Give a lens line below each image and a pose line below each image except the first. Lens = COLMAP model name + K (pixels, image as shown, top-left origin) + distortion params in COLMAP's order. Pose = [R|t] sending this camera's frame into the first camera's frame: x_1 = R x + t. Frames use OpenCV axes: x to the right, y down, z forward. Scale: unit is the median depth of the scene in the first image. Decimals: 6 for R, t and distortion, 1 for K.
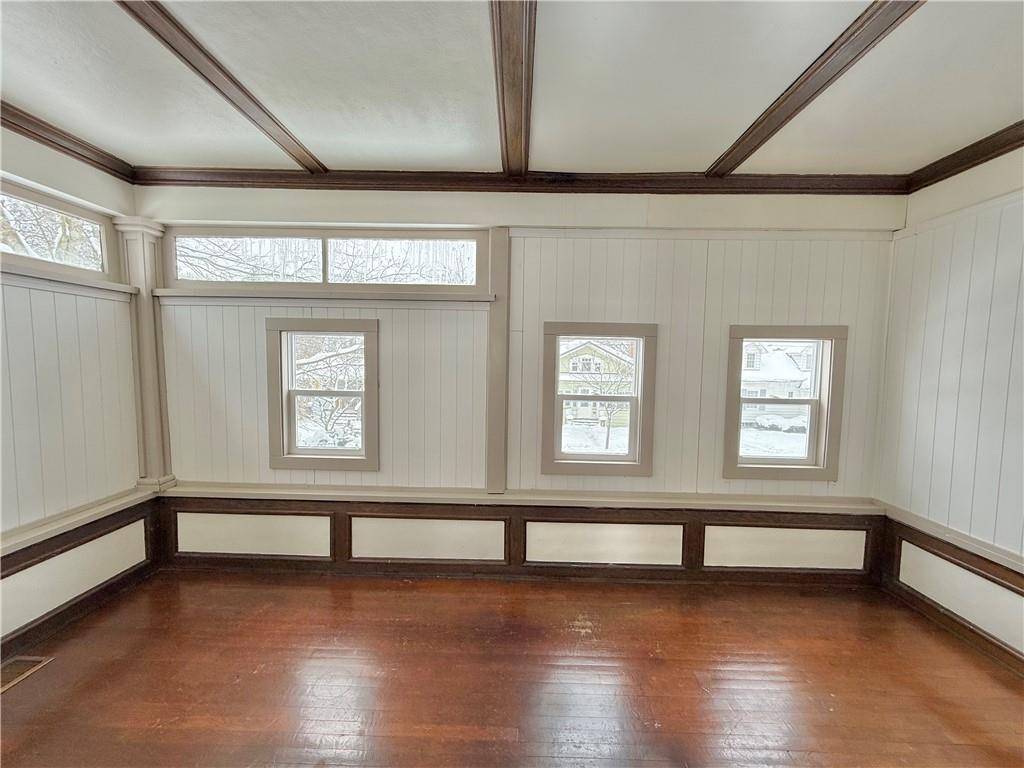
lens RADIAL K [[408.4, 0, 509.8], [0, 408.4, 385.5], [0, 0, 1]] dist [-0.000255, -0.000391]
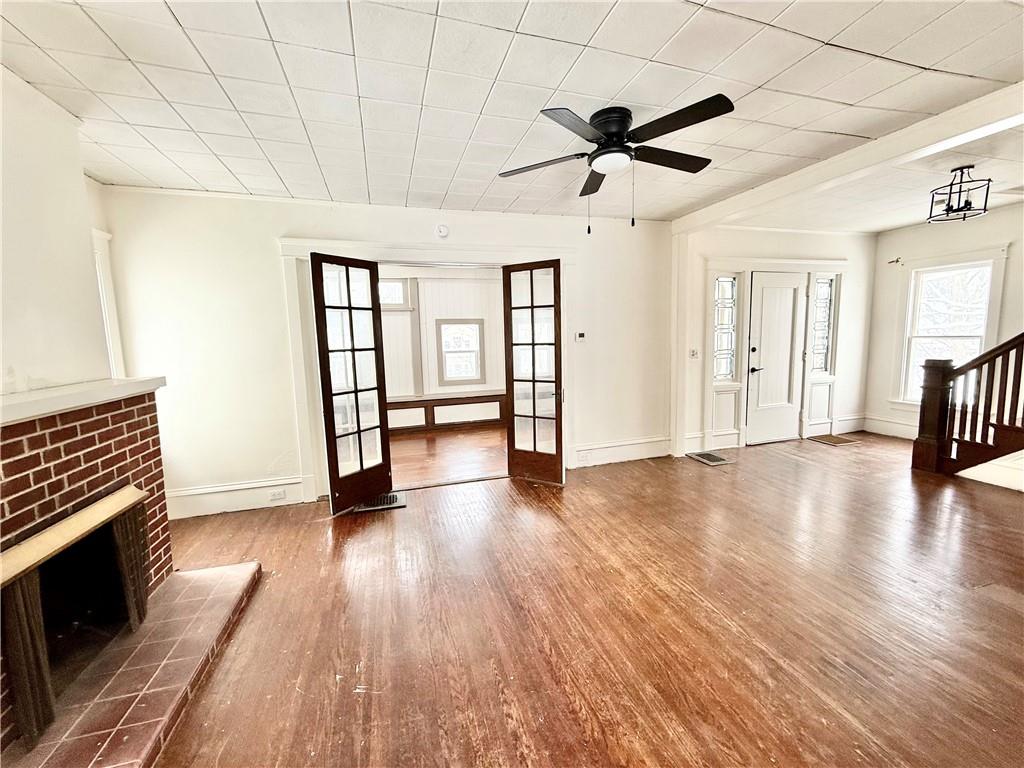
lens RADIAL K [[408.4, 0, 510.2], [0, 408.4, 382.9], [0, 0, 1]] dist [-0.000255, -0.000391]
pose [[0.951759, -0.078616, 0.296605, -0.220802], [0.063712, 0.996187, 0.059601, 0.089244], [-0.300160, -0.037829, 0.953139, -1.307926]]
